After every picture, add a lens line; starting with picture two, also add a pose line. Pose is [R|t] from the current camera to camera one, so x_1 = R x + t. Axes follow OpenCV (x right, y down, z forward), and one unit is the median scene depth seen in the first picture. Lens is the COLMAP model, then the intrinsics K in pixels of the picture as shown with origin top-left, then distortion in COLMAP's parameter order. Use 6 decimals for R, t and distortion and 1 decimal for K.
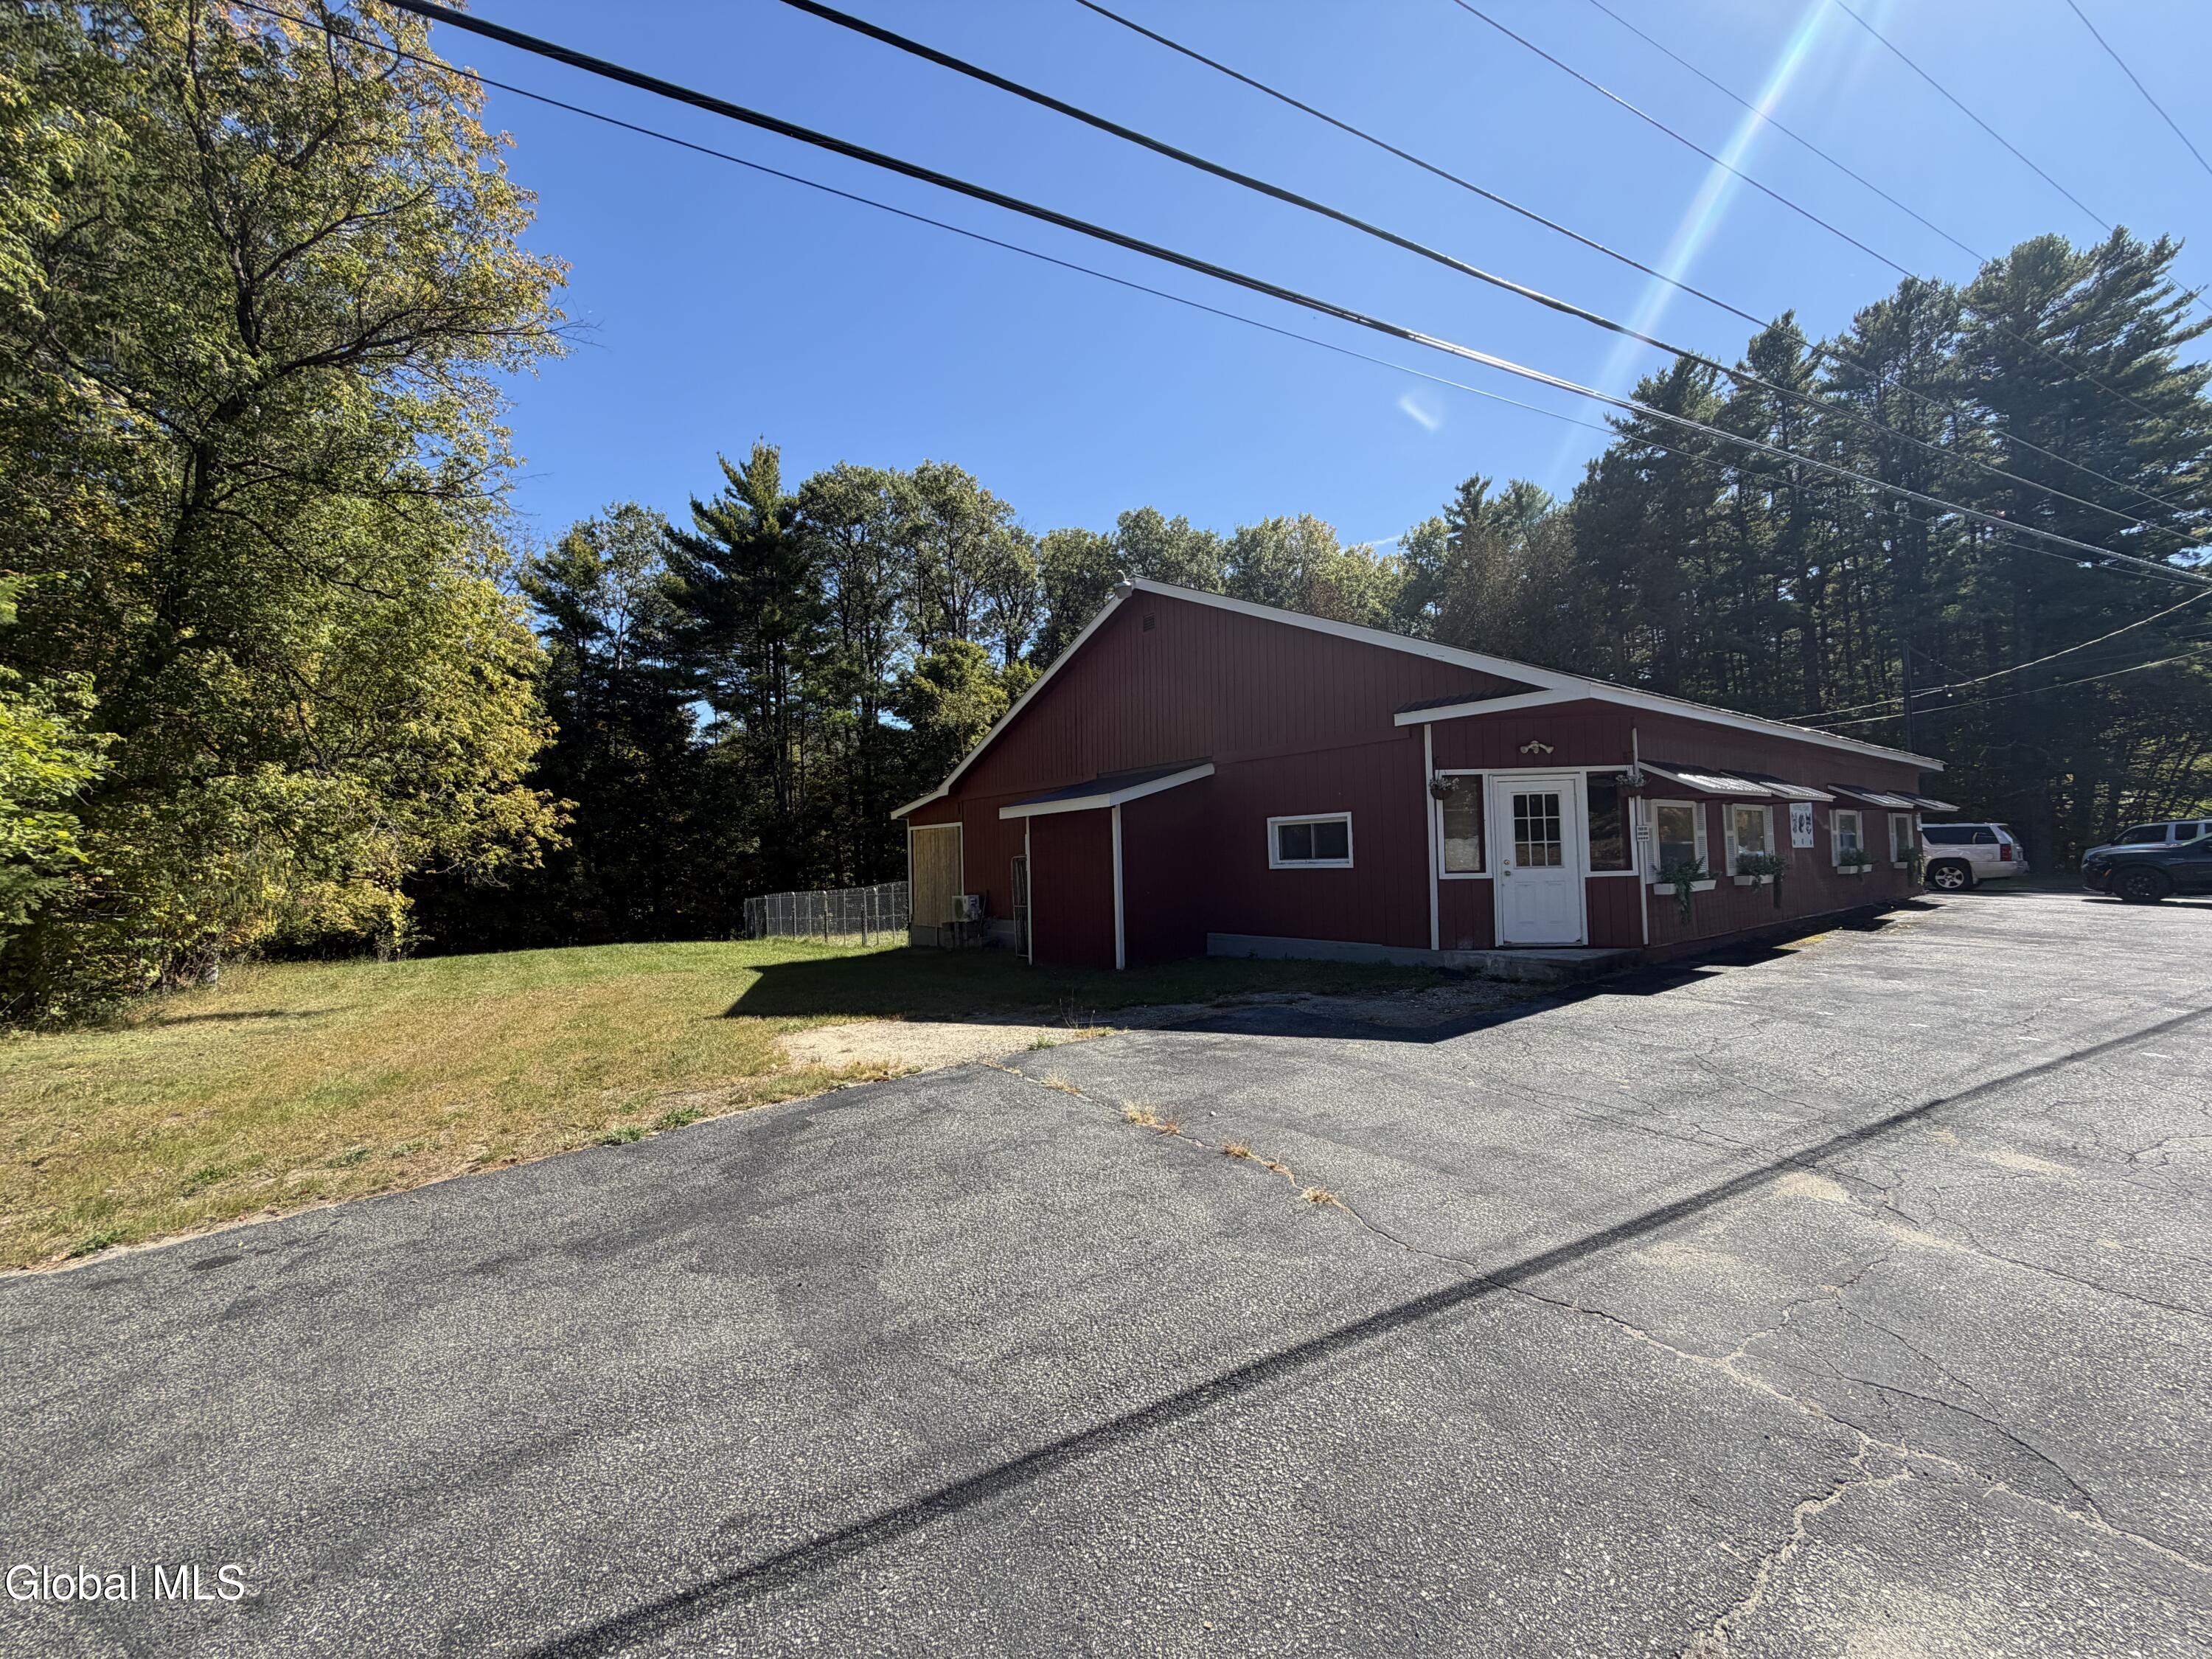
lens RADIAL K [[881.3, 0, 1106.0], [0, 881.3, 829.5], [0, 0, 1]] dist [0.000402, 0.000004]
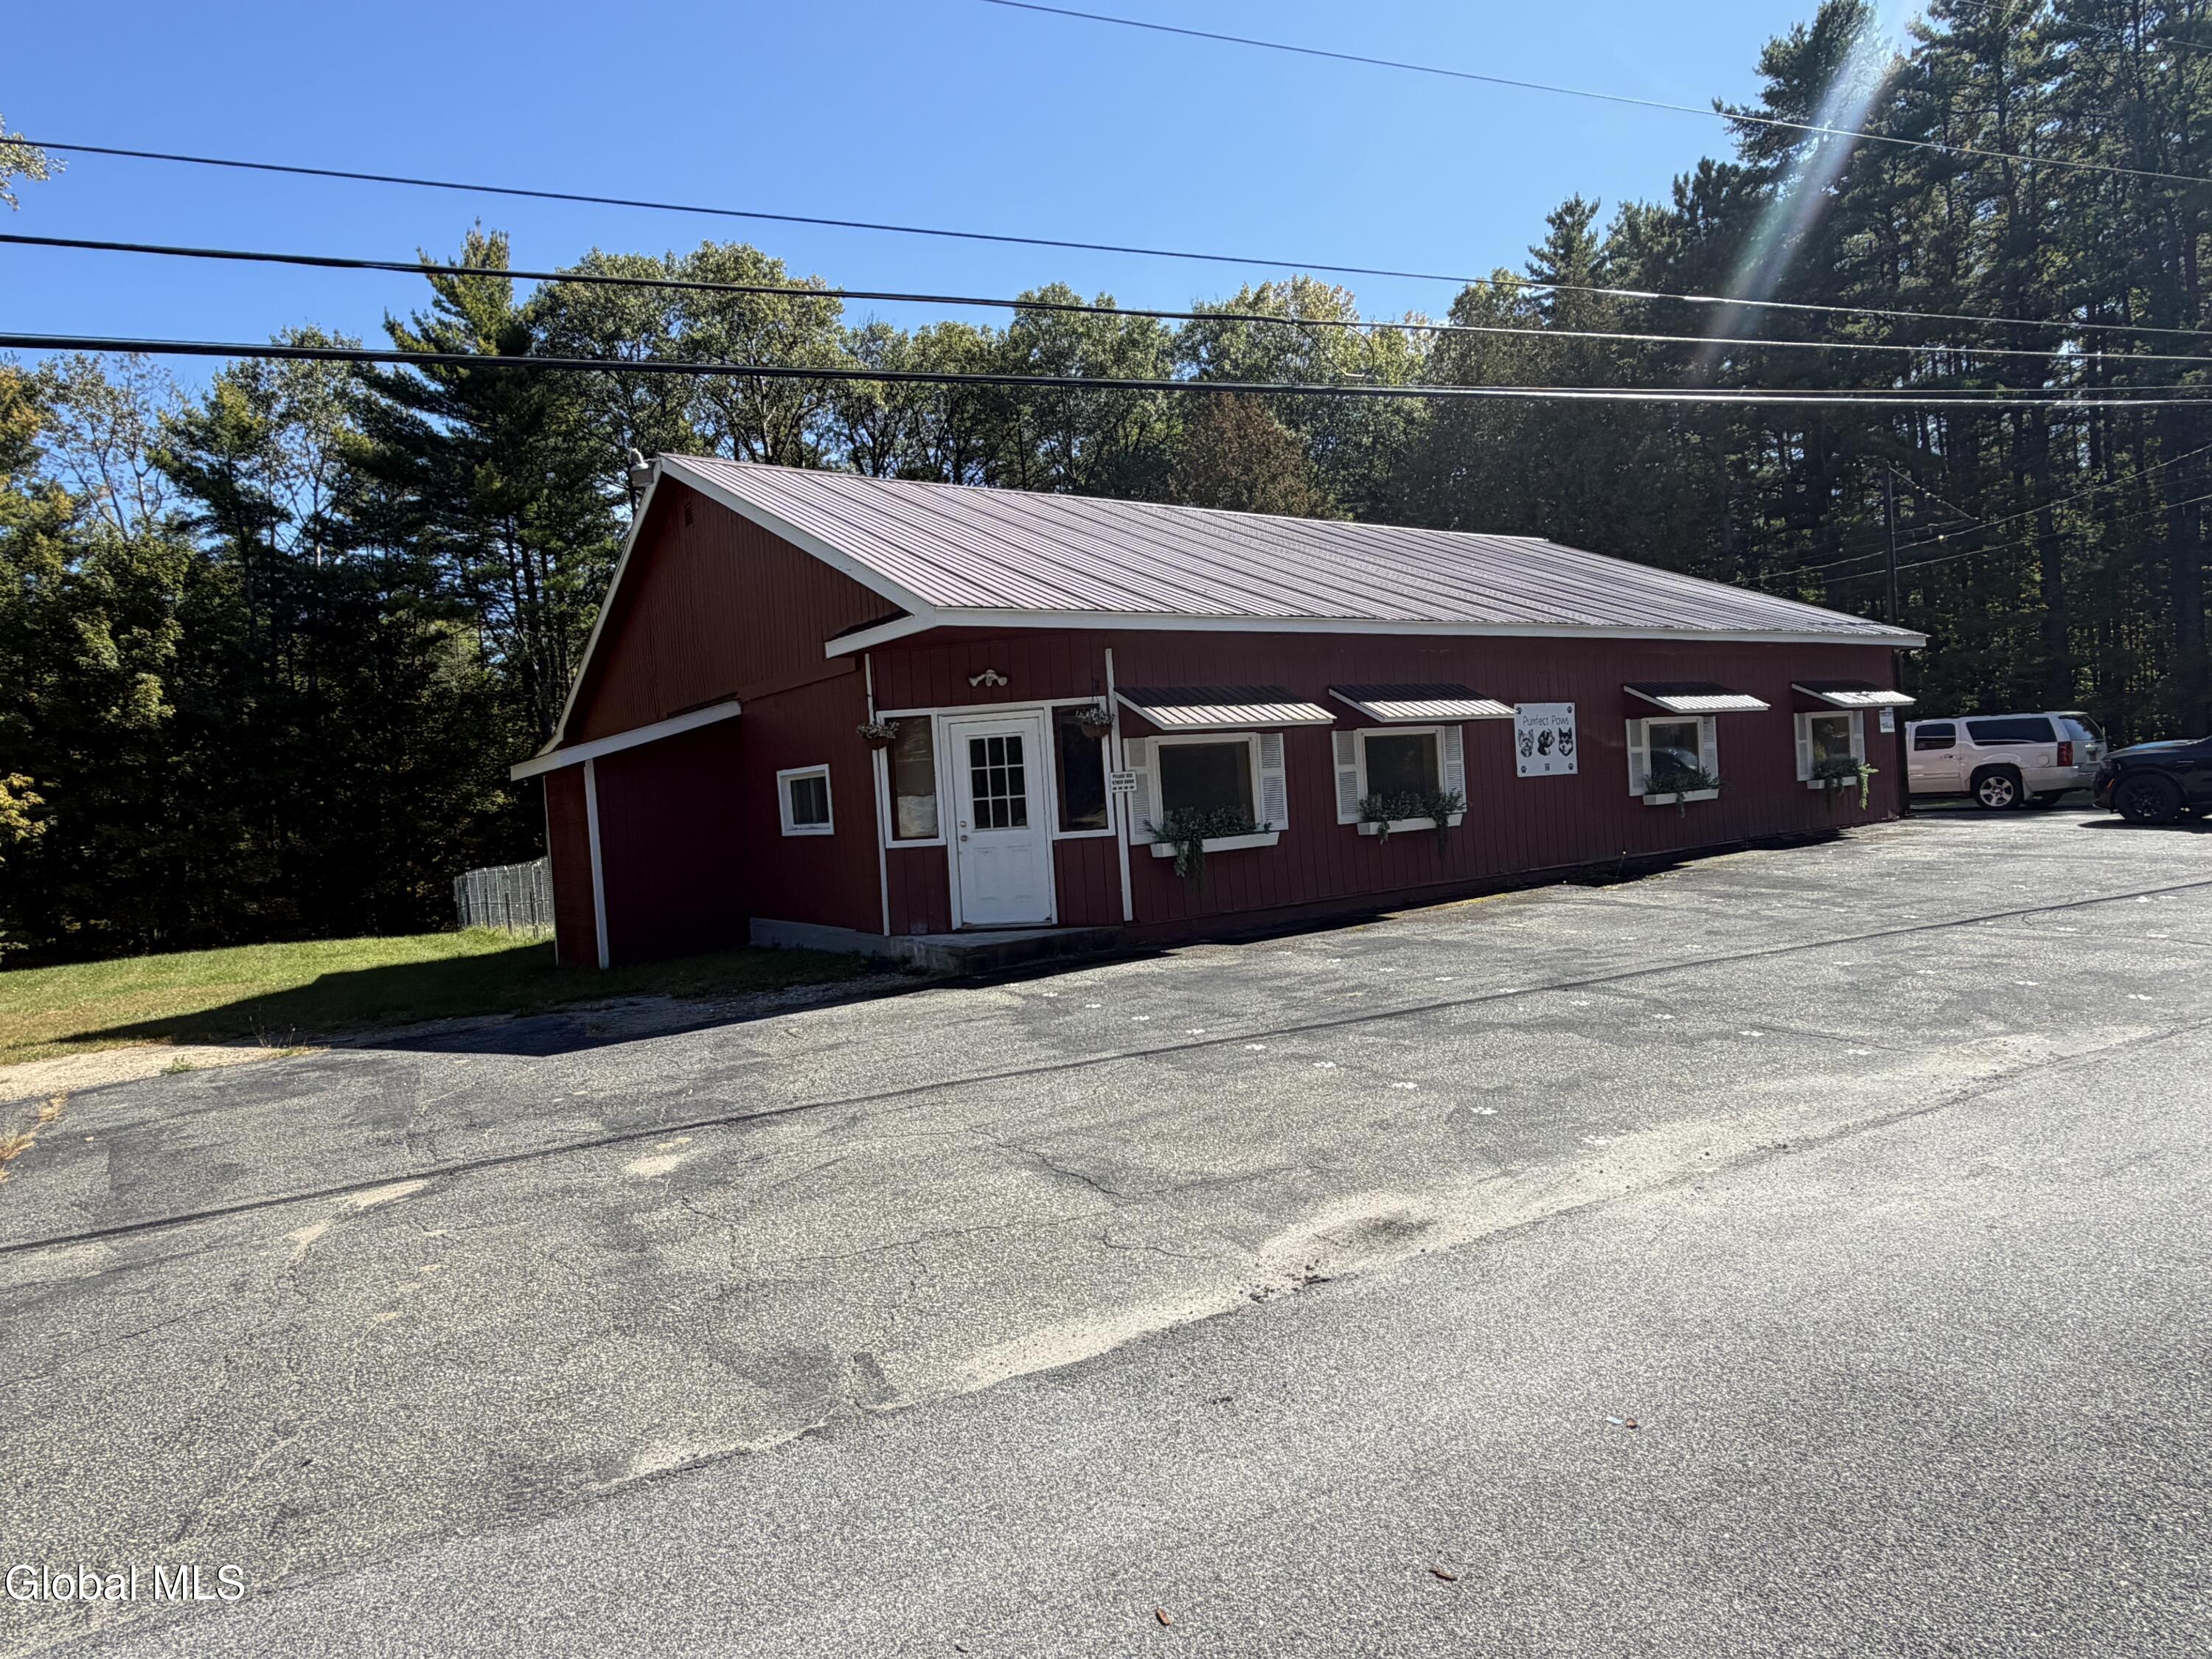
lens RADIAL K [[1291.3, 0, 1106.0], [0, 1291.3, 829.5], [0, 0, 1]] dist [0.002339, 0.000322]
pose [[0.997499, -0.038834, -0.059057, 0.413403], [0.042693, 0.996936, 0.065550, -0.018468], [0.056331, -0.067908, 0.996100, -0.099550]]
